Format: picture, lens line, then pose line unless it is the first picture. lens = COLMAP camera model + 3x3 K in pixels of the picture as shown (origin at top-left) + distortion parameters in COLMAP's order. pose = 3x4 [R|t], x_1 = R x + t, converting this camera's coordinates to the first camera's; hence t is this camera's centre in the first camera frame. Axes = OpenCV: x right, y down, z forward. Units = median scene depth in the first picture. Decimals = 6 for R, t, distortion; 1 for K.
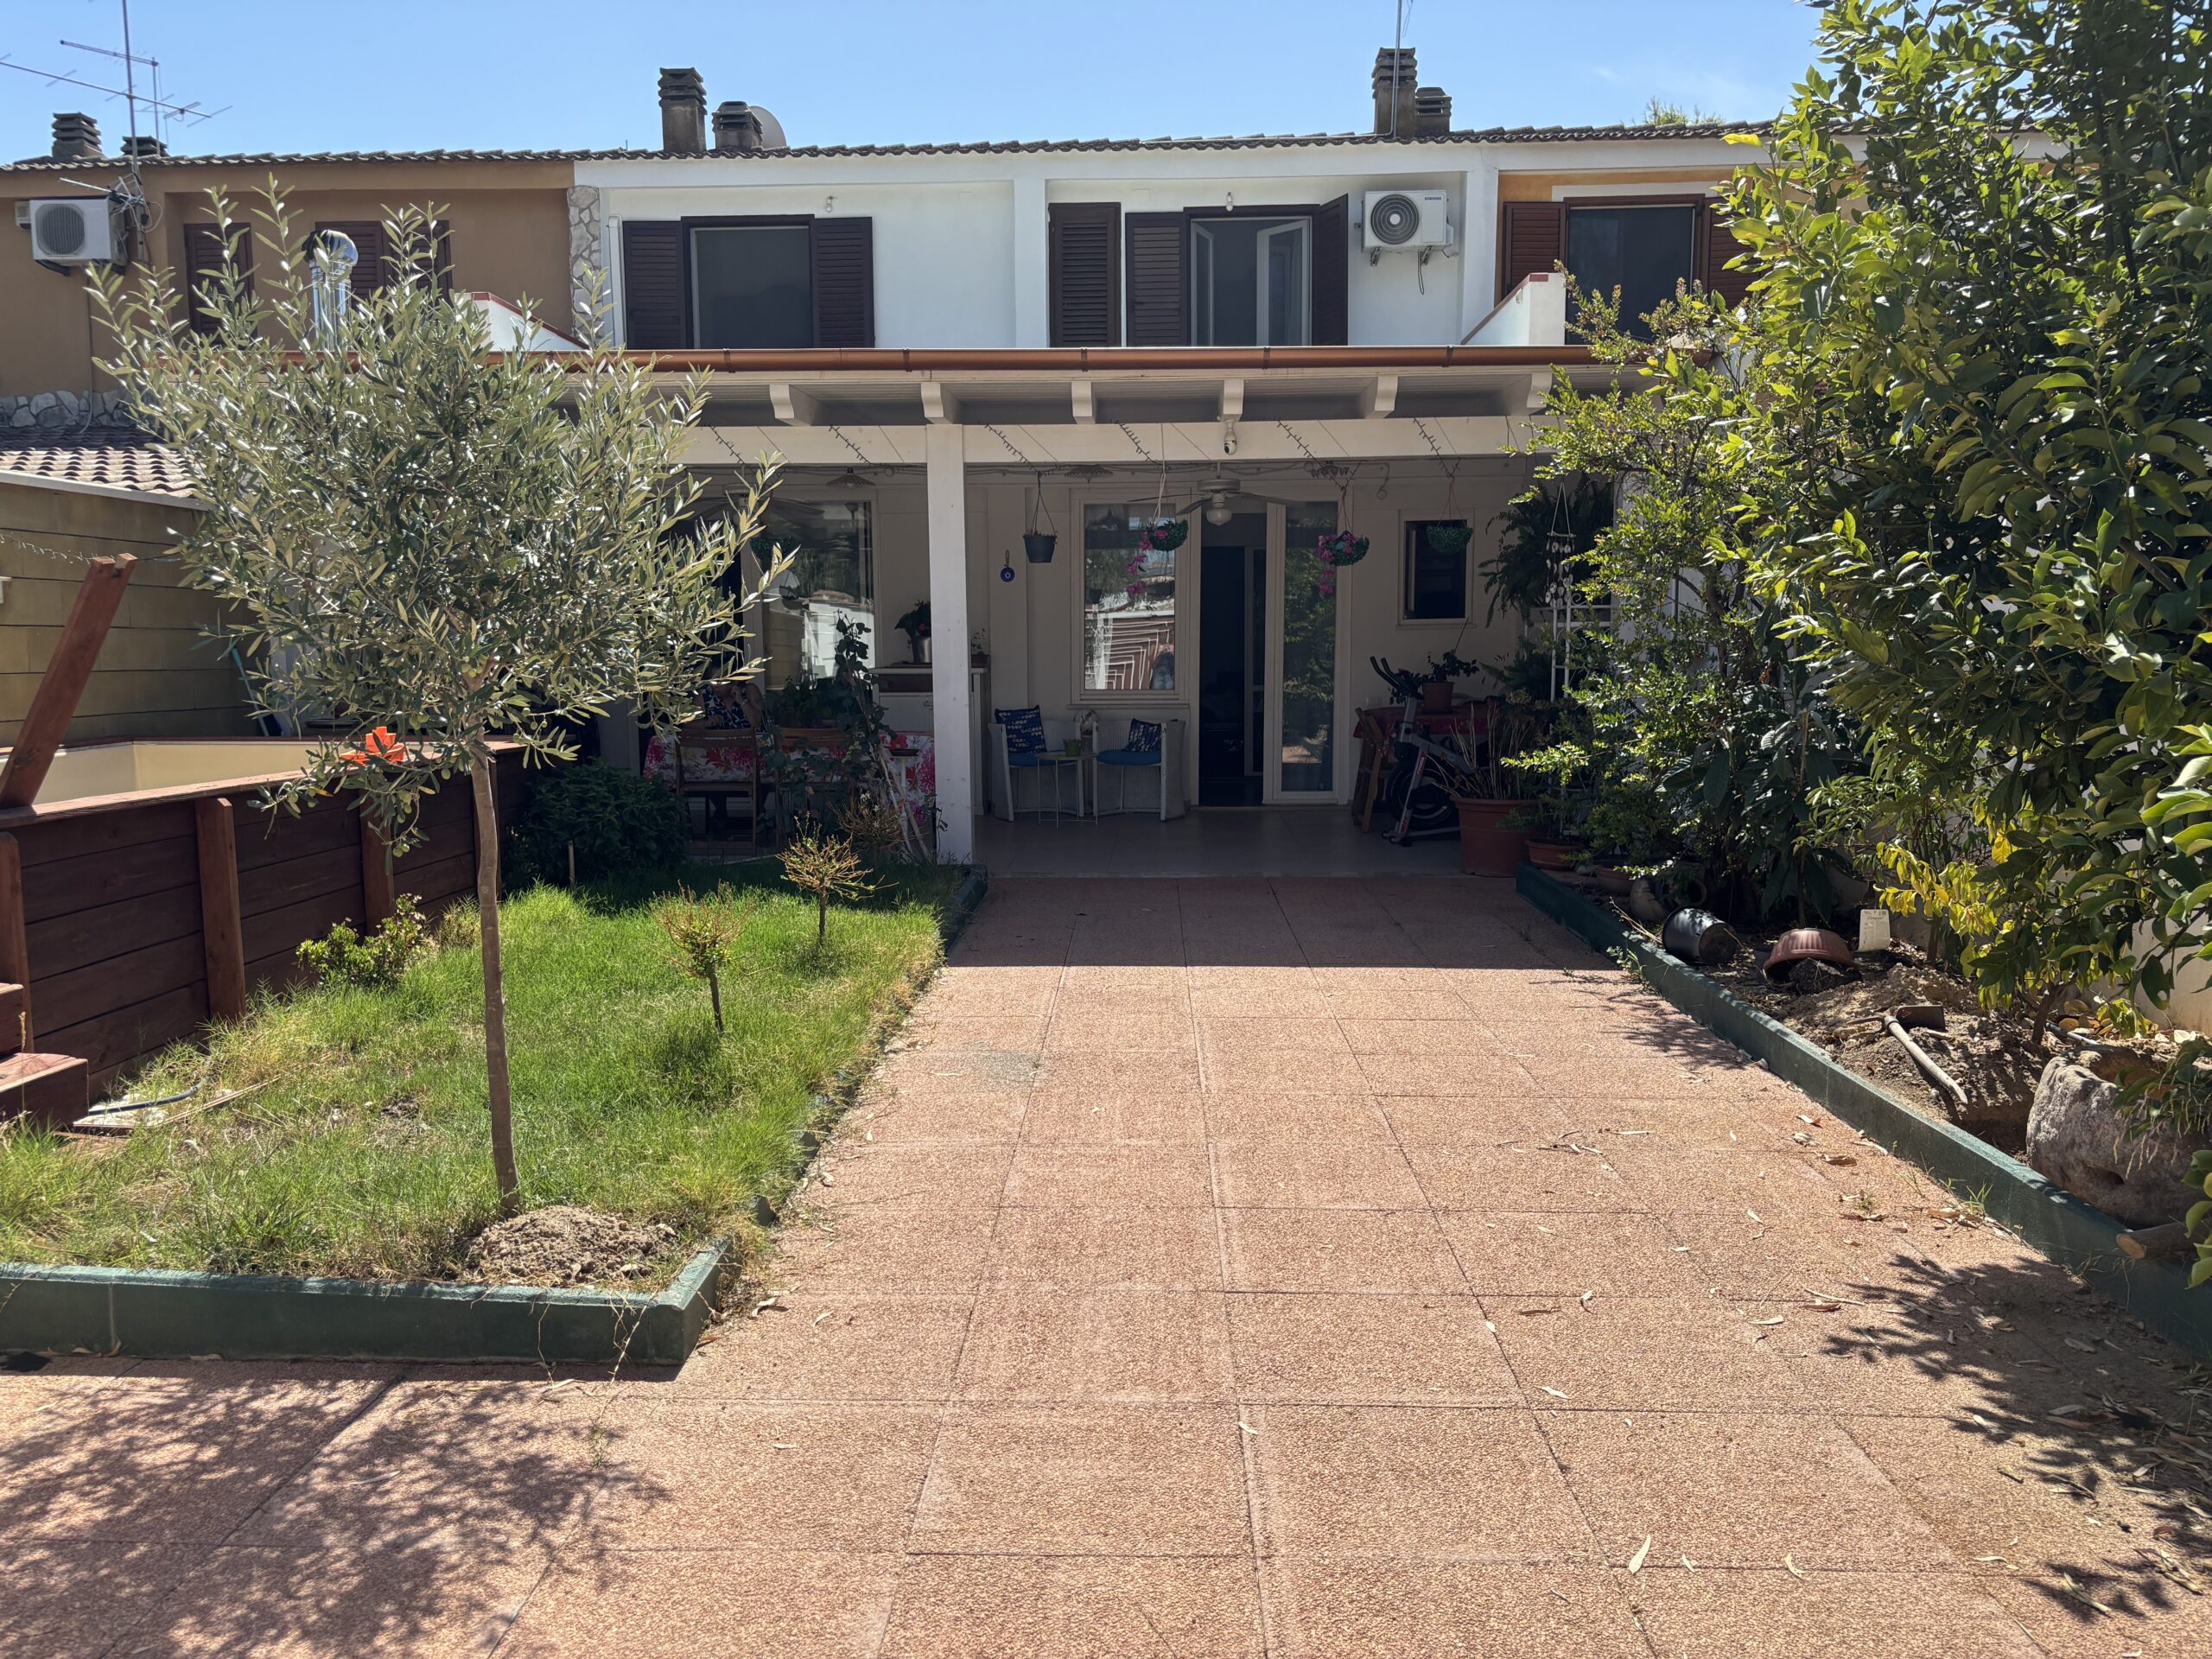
lens RADIAL K [[1727.5, 0, 1106.0], [0, 1727.5, 829.5], [0, 0, 1]] dist [0.100988, -0.094808]
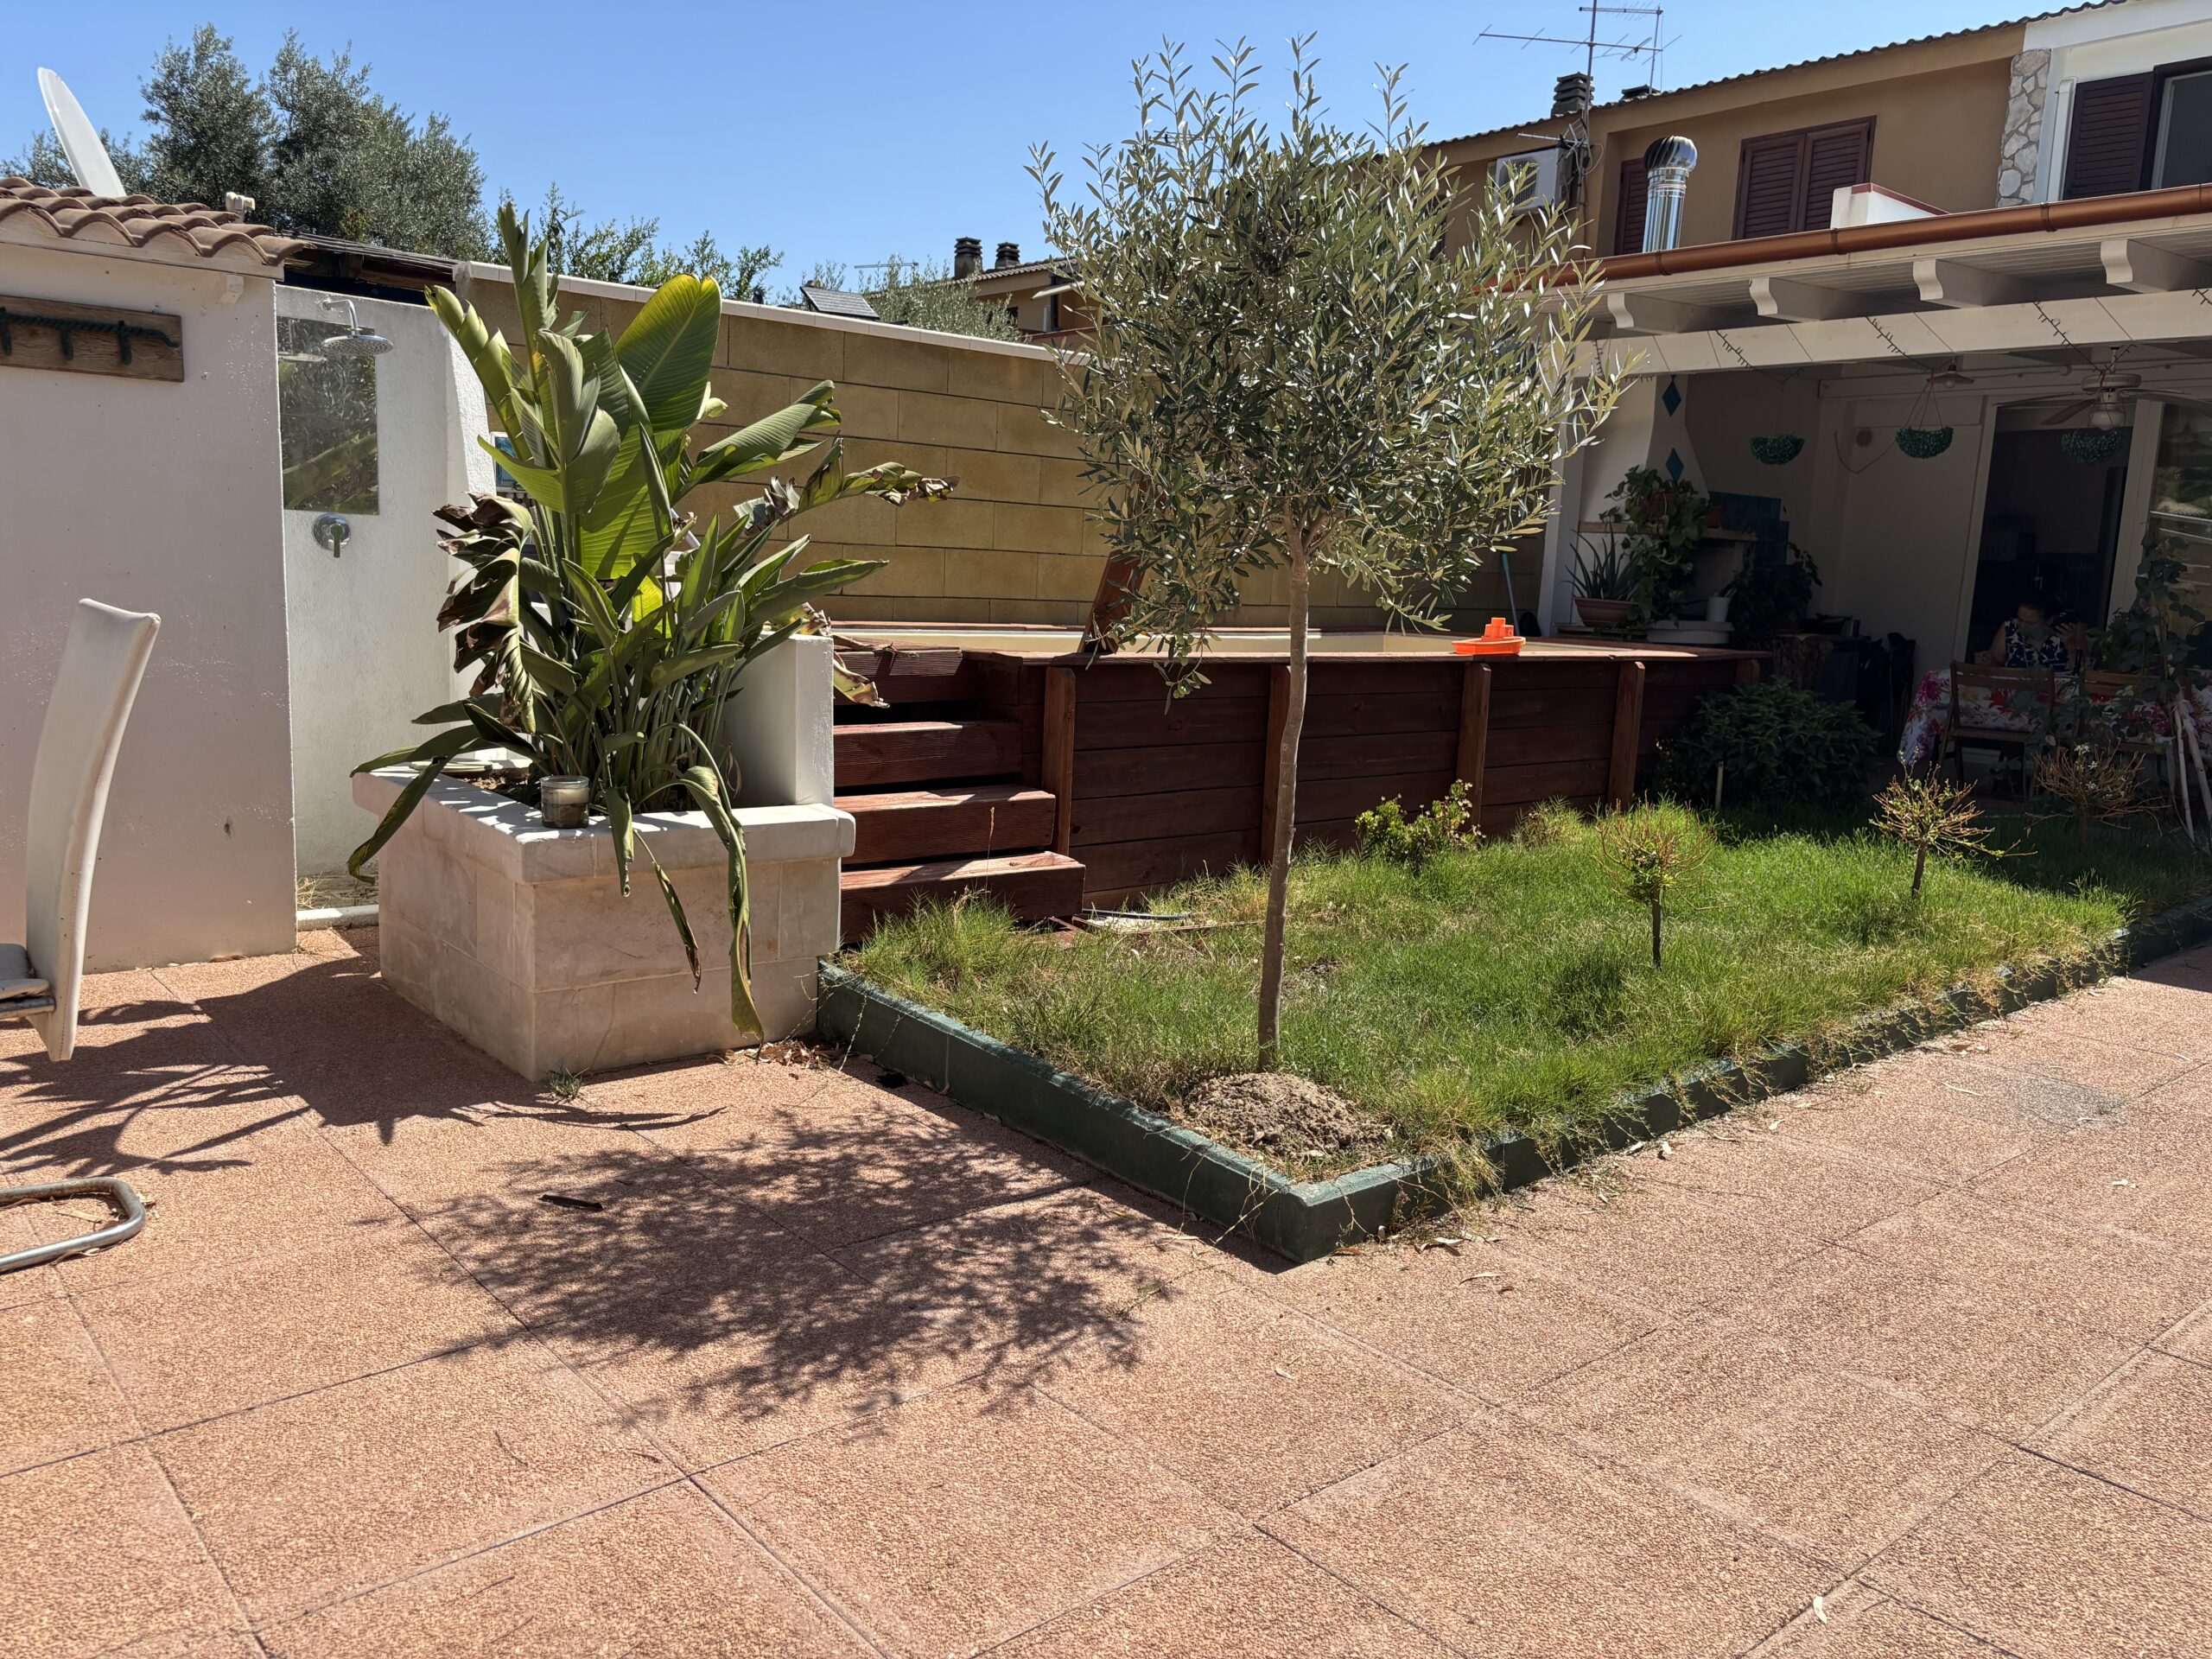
lens RADIAL K [[1727.5, 0, 1106.0], [0, 1727.5, 829.5], [0, 0, 1]] dist [0.100988, -0.094808]
pose [[0.682402, 0.146273, -0.716193, 0.311617], [-0.125667, 0.988663, 0.082184, 0.014485], [0.720094, 0.033919, 0.693047, 0.272173]]
